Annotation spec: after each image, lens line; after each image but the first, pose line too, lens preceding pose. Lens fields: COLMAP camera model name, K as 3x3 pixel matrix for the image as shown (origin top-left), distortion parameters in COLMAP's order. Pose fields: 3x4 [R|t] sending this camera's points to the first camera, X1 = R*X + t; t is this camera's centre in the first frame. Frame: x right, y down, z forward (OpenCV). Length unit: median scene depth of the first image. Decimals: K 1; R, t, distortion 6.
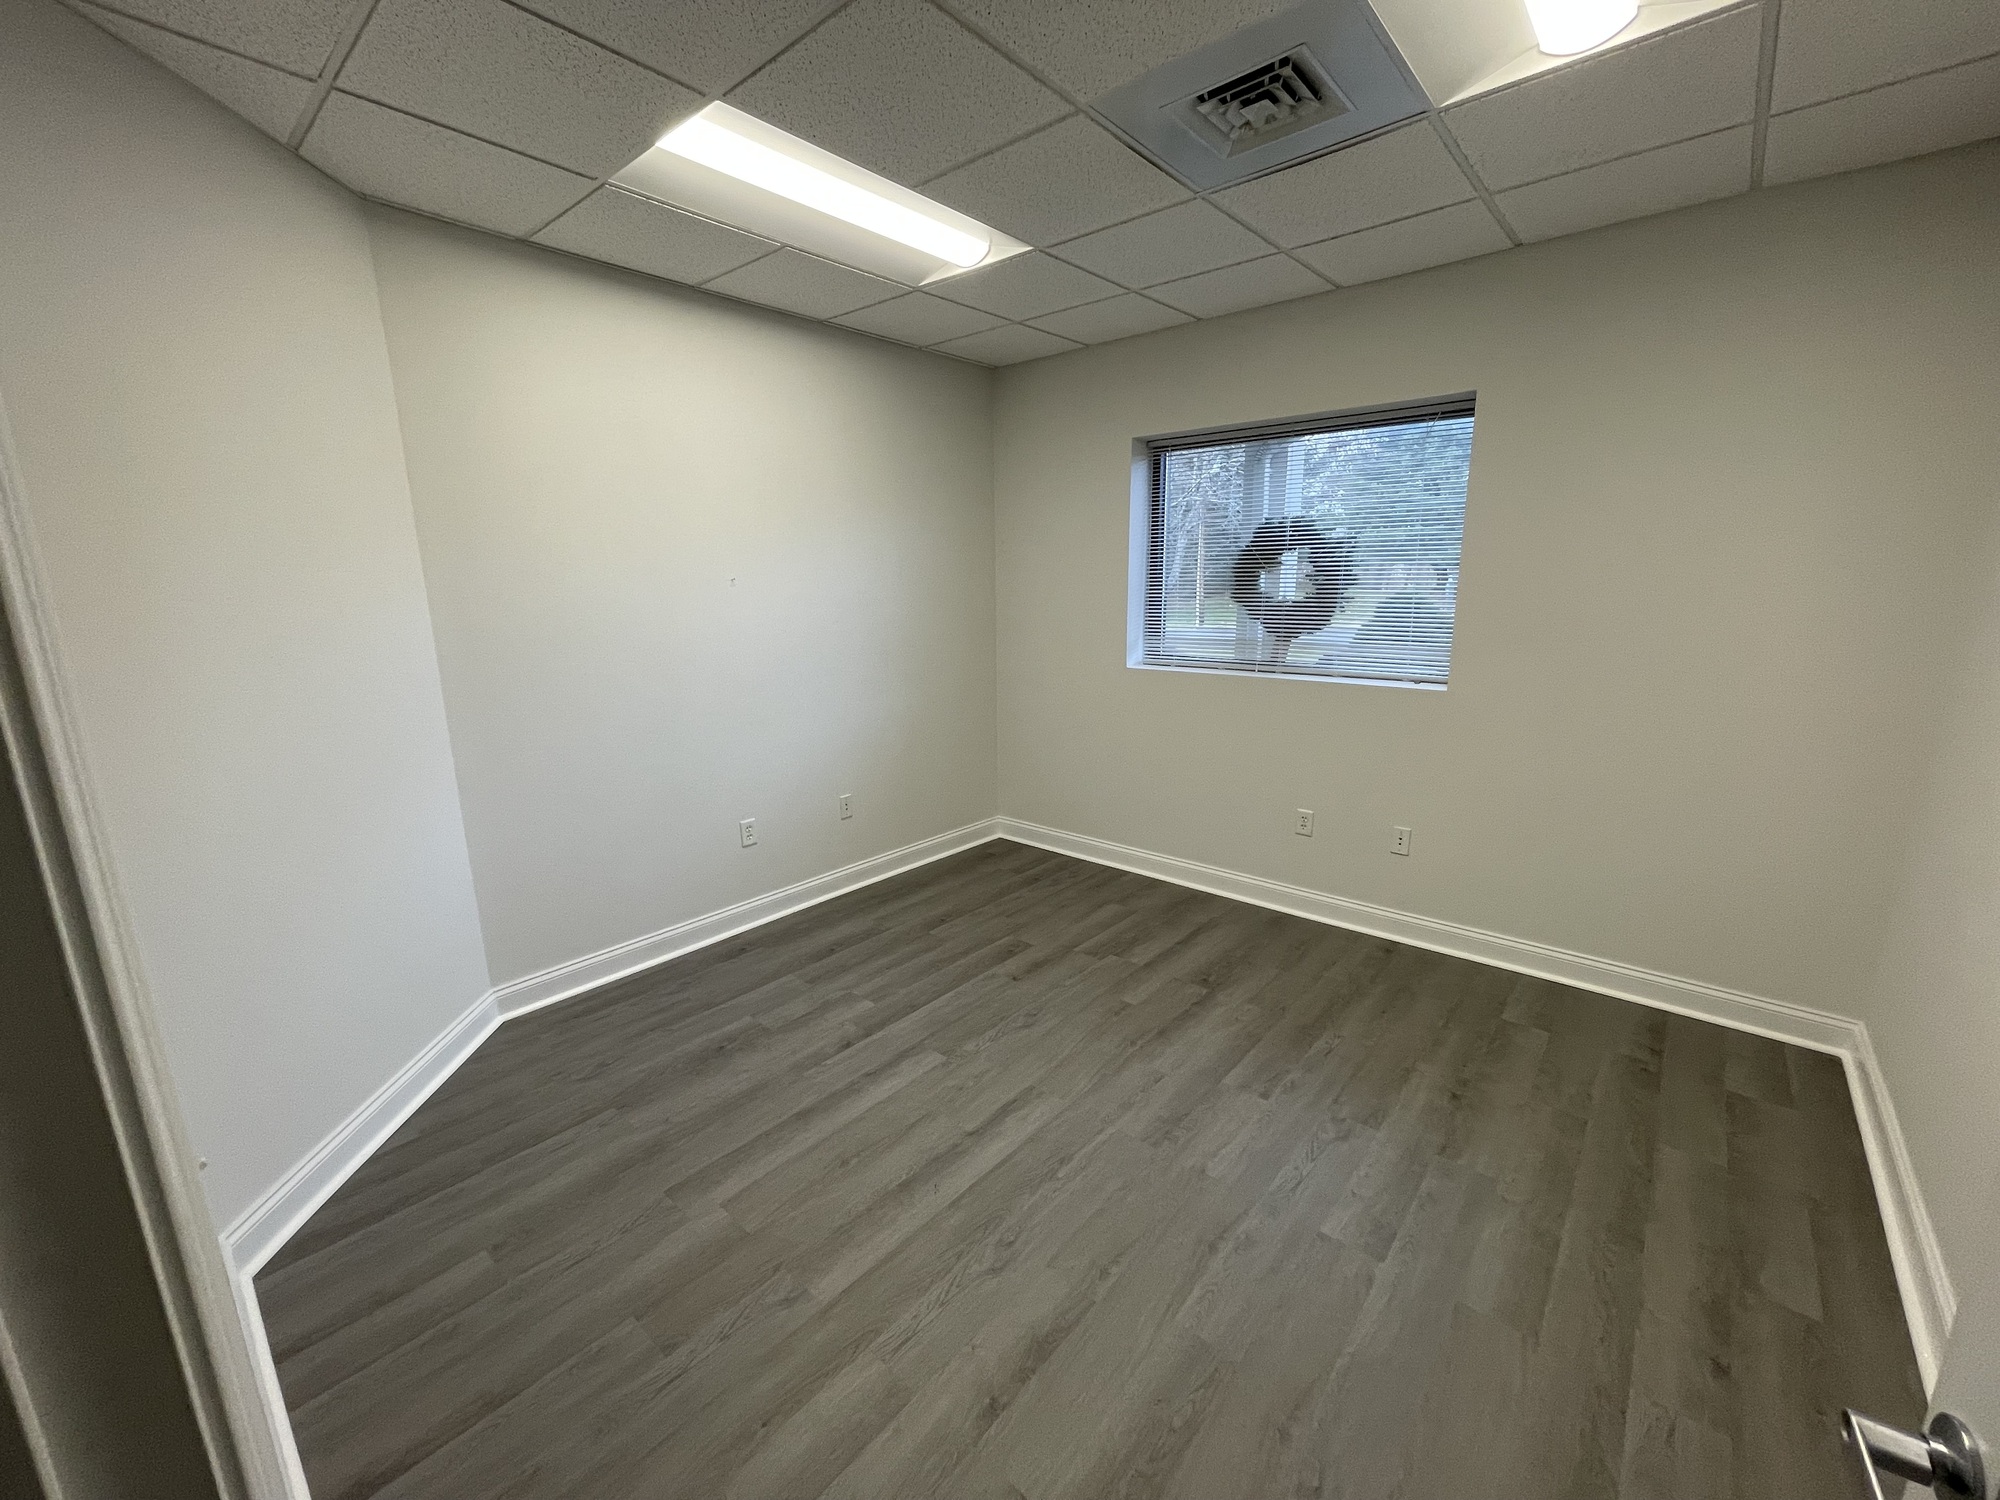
lens RADIAL K [[805.2, 0, 994.2], [0, 805.2, 753.0], [0, 0, 1]] dist [-0.001056, -0.000040]
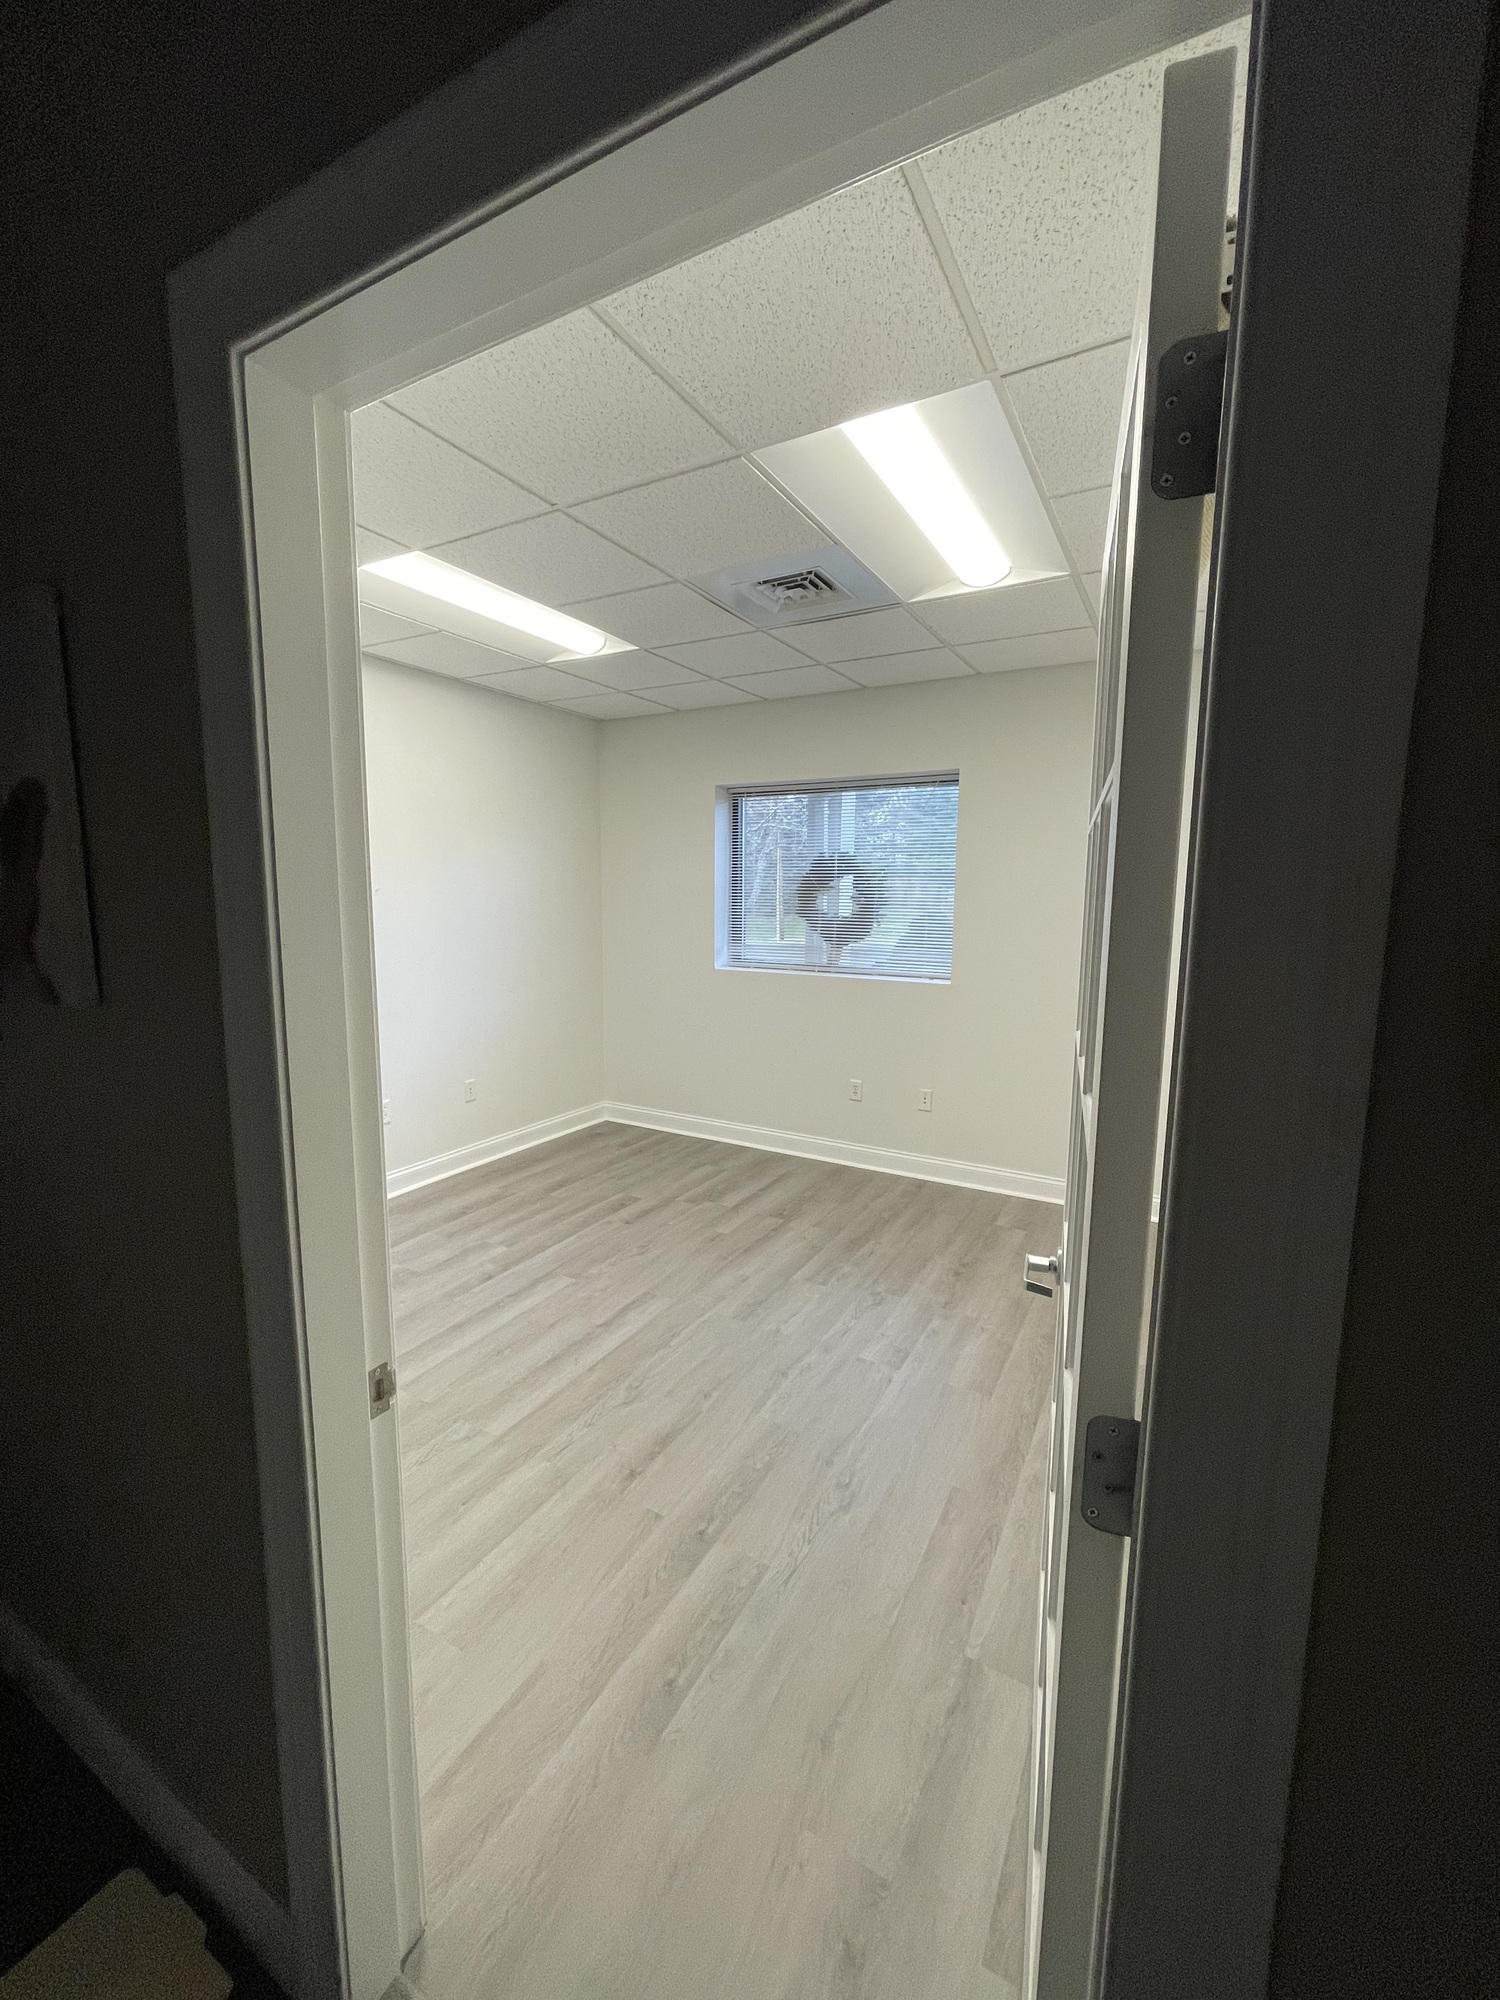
lens RADIAL K [[805.2, 0, 750.0], [0, 805.2, 1000.0], [0, 0, 1]] dist [-0.001056, -0.000040]
pose [[0.978384, -0.004128, 0.206755, -0.045996], [0.021357, 0.996472, -0.081167, 0.054644], [-0.205691, 0.083828, 0.975020, -0.256446]]
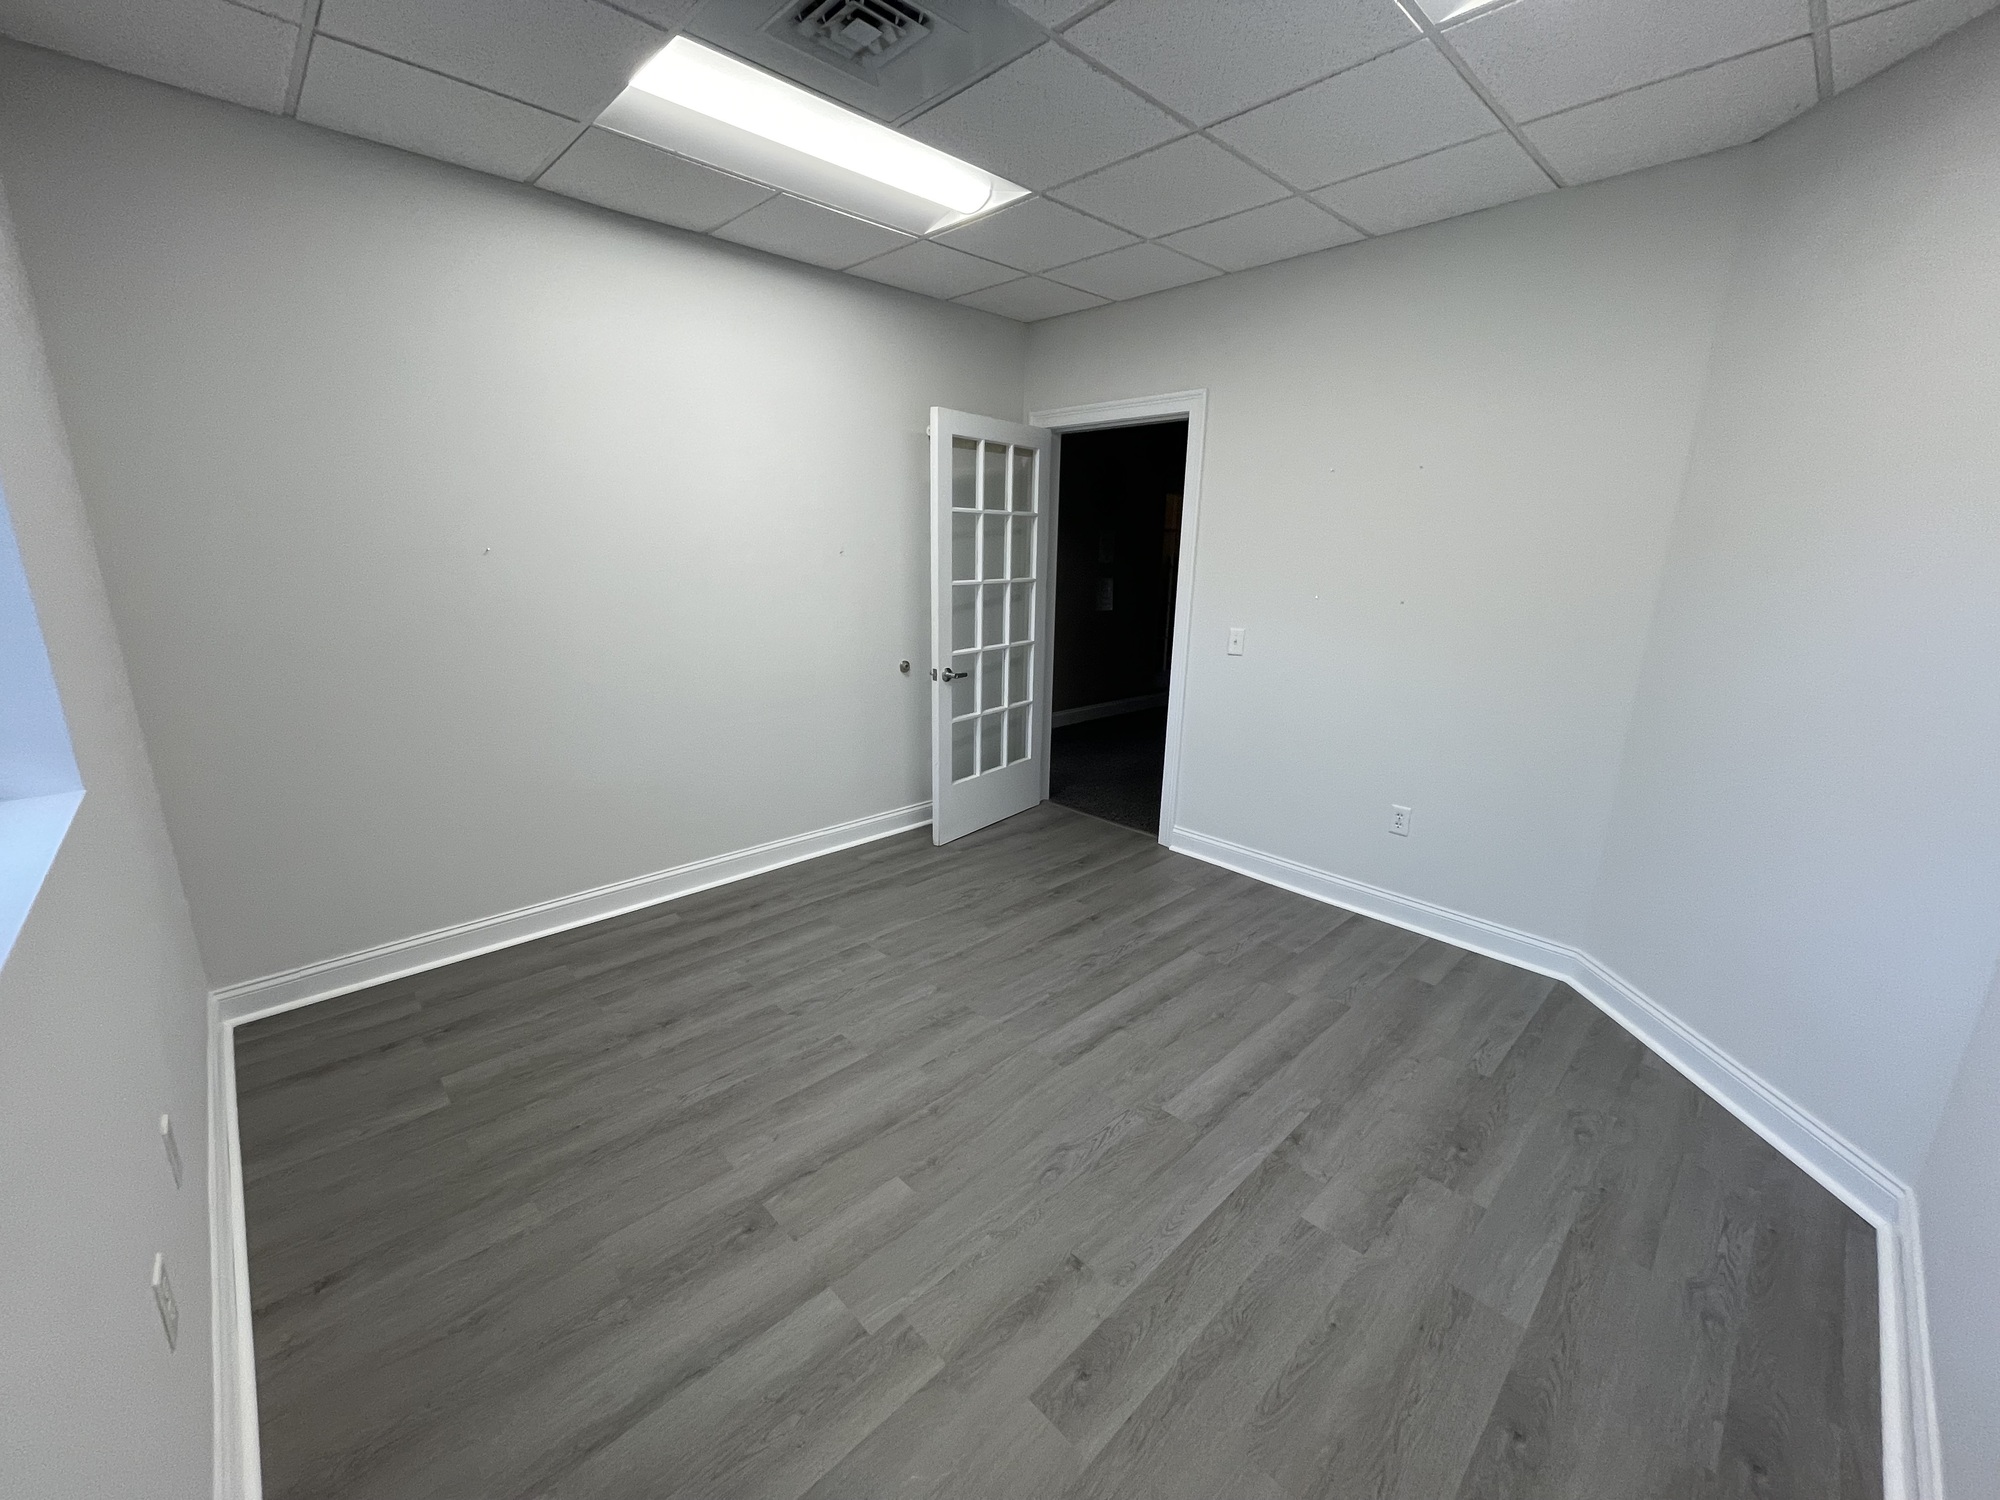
lens RADIAL K [[805.2, 0, 994.2], [0, 805.2, 753.0], [0, 0, 1]] dist [-0.001056, -0.000040]
pose [[-0.996027, -0.025866, 0.085215, 0.048530], [0.015680, 0.891005, 0.453723, -0.307656], [-0.087663, 0.453256, -0.887059, 1.449259]]
